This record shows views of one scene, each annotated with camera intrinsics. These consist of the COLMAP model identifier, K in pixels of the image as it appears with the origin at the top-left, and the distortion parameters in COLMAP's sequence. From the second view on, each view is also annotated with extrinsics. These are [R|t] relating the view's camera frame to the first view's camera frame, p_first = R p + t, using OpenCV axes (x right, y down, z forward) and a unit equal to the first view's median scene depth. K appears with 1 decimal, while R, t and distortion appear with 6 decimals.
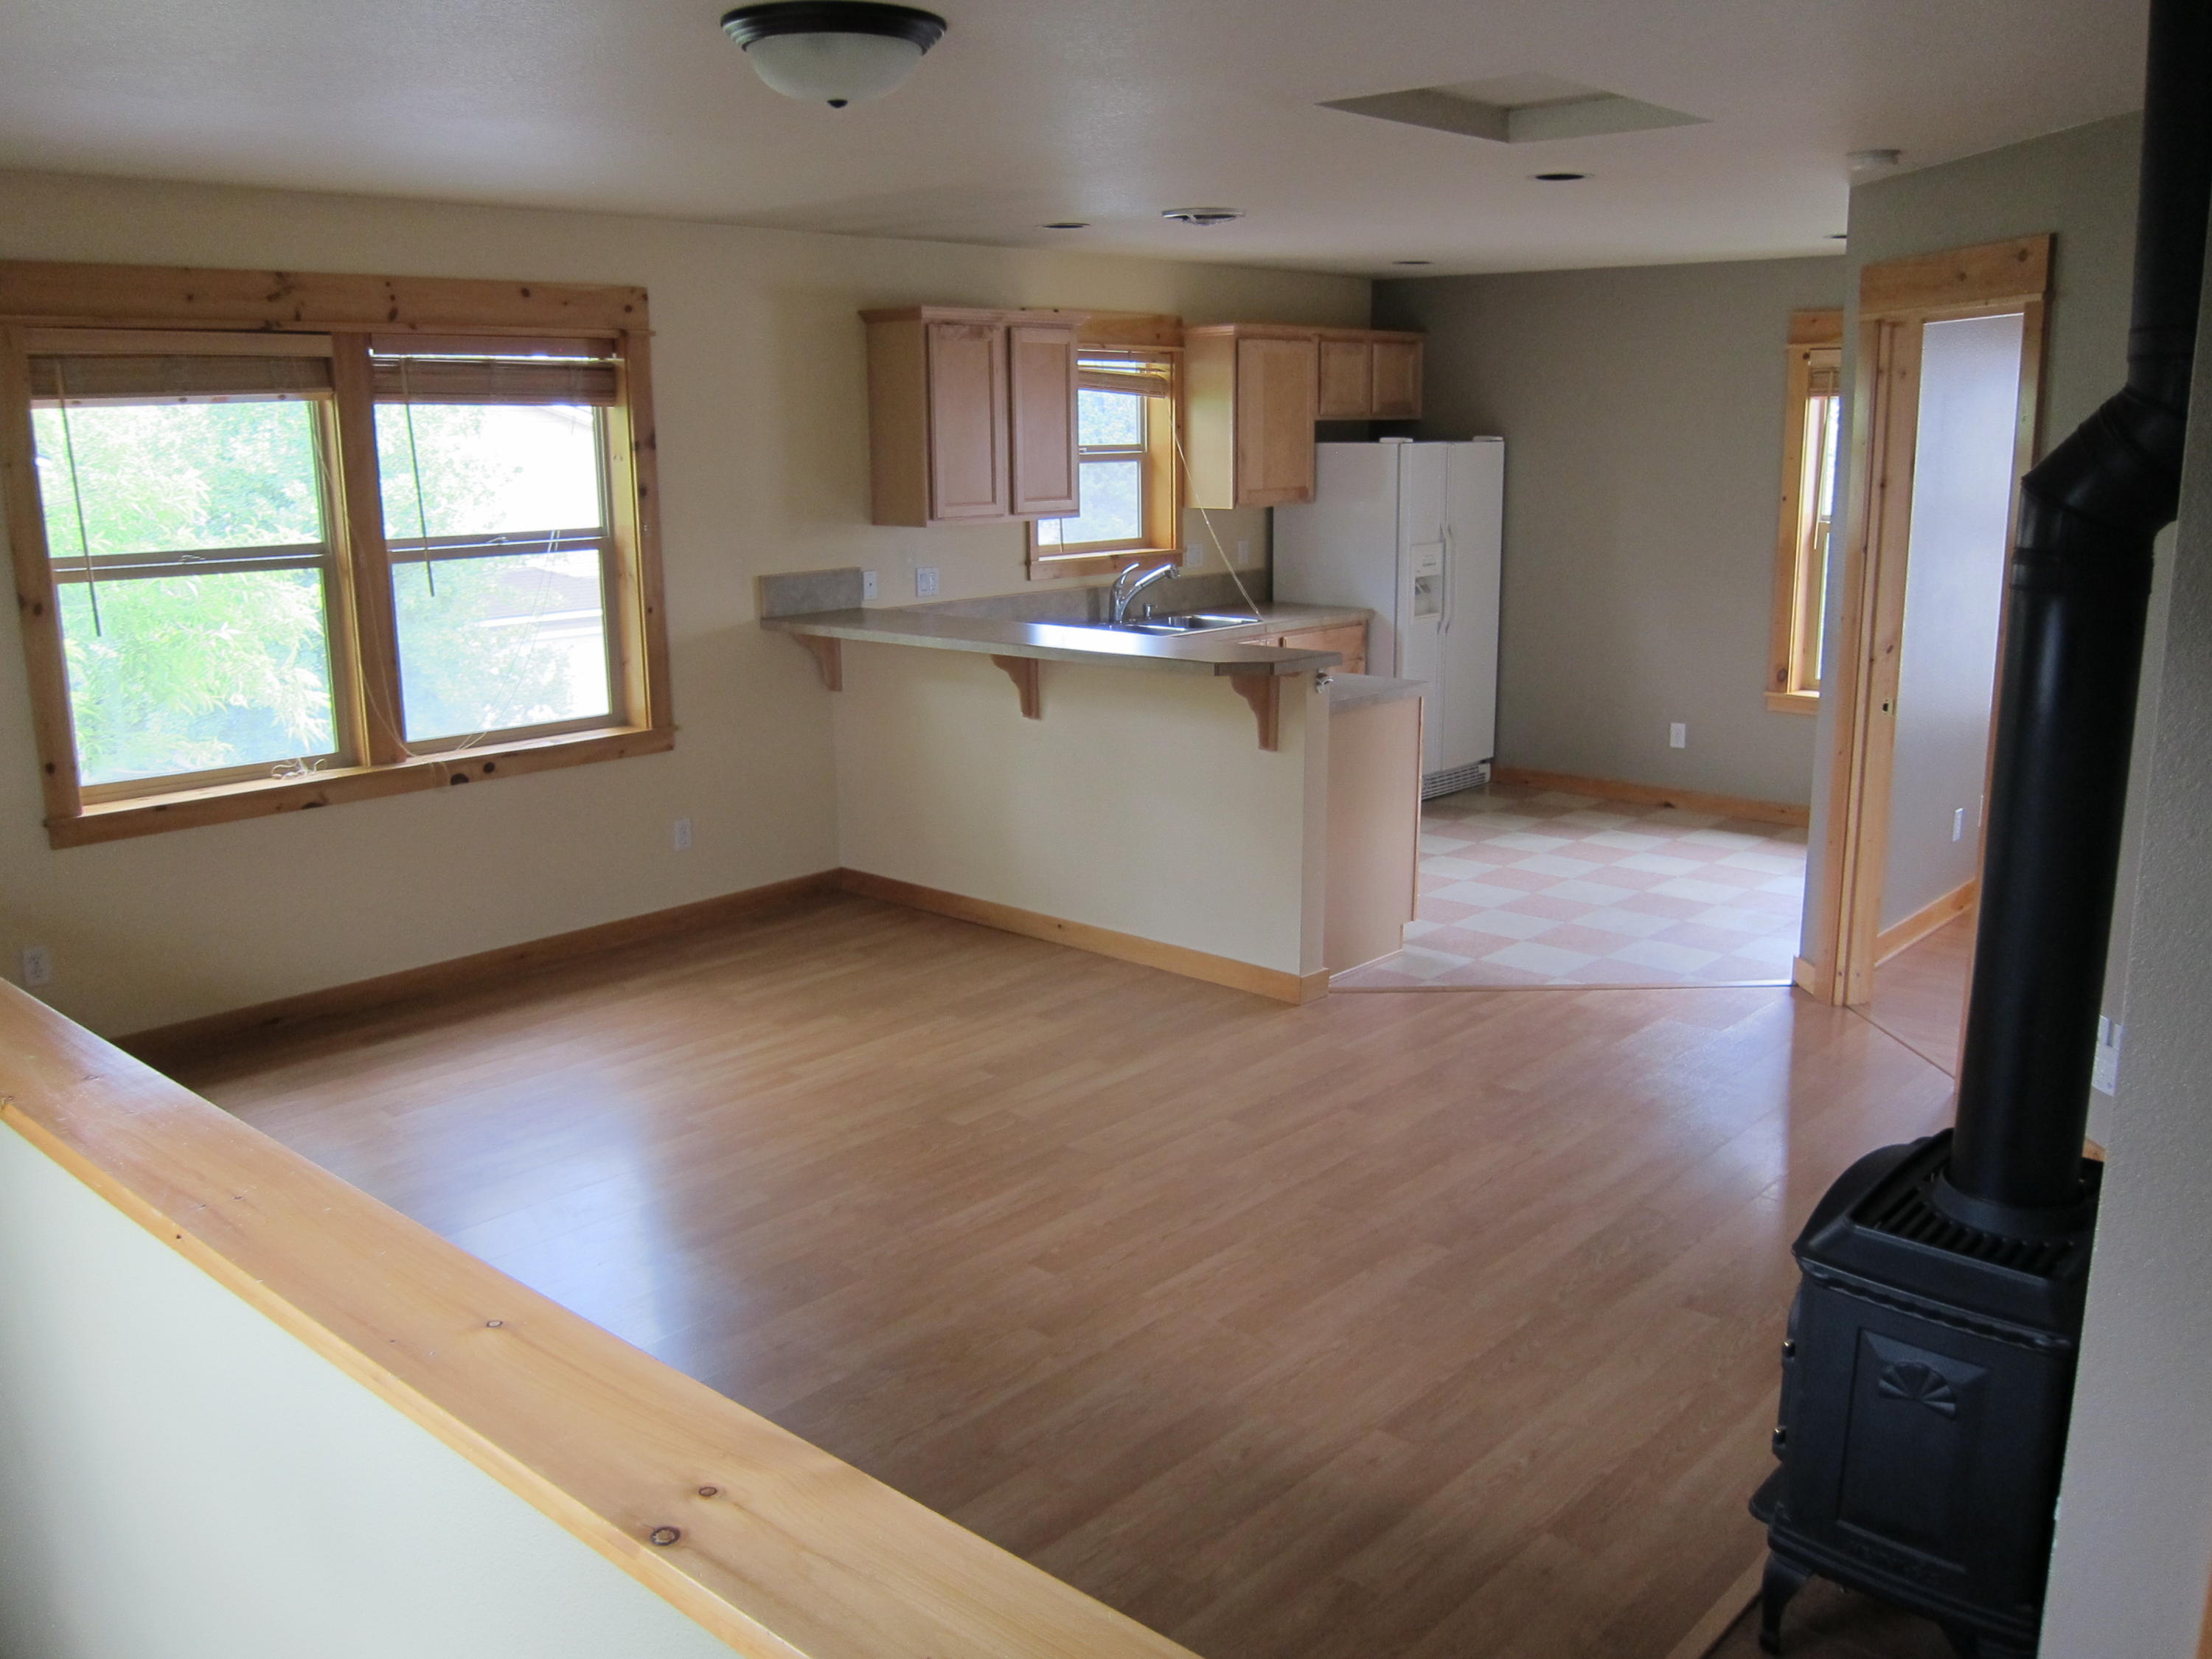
lens RADIAL K [[1834.7, 0, 1106.0], [0, 1834.7, 829.5], [0, 0, 1]] dist [-0.060603, 0.005213]
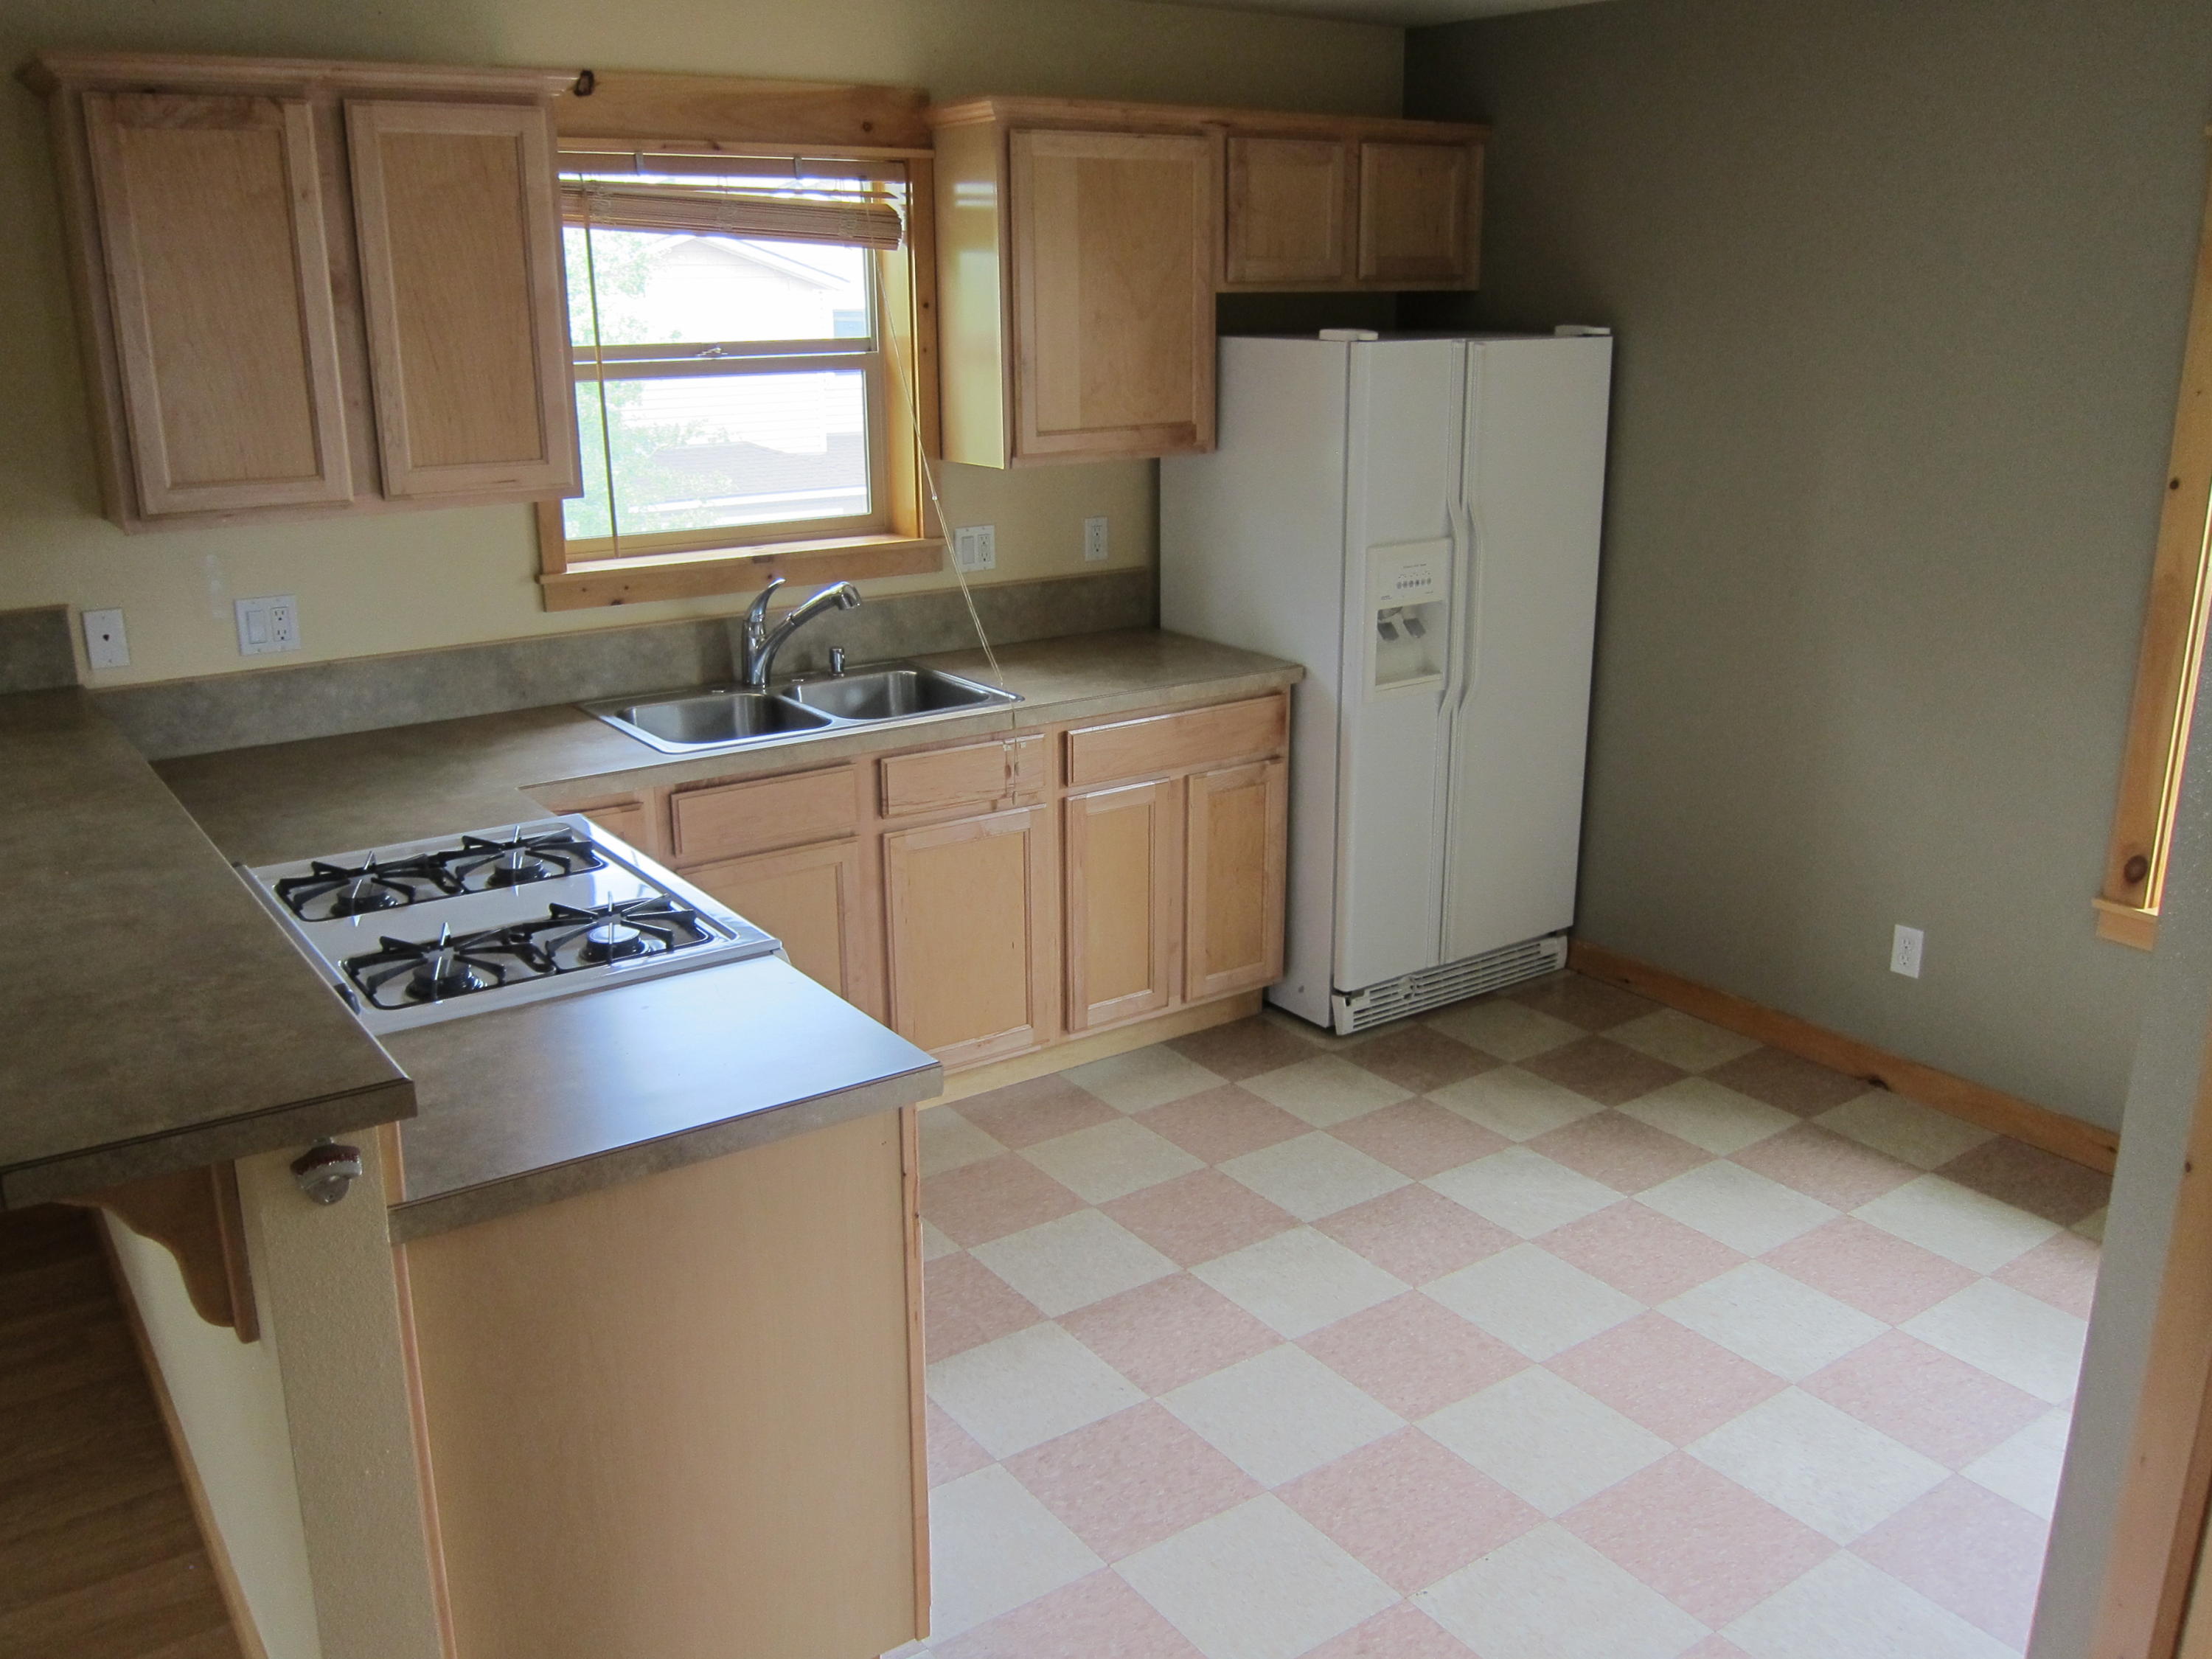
lens RADIAL K [[1834.7, 0, 1106.0], [0, 1834.7, 829.5], [0, 0, 1]] dist [-0.060603, 0.005213]
pose [[0.975752, 0.067220, -0.208300, 0.203642], [-0.051676, 0.995519, 0.079194, -0.112678], [0.212690, -0.066510, 0.974854, 0.482359]]
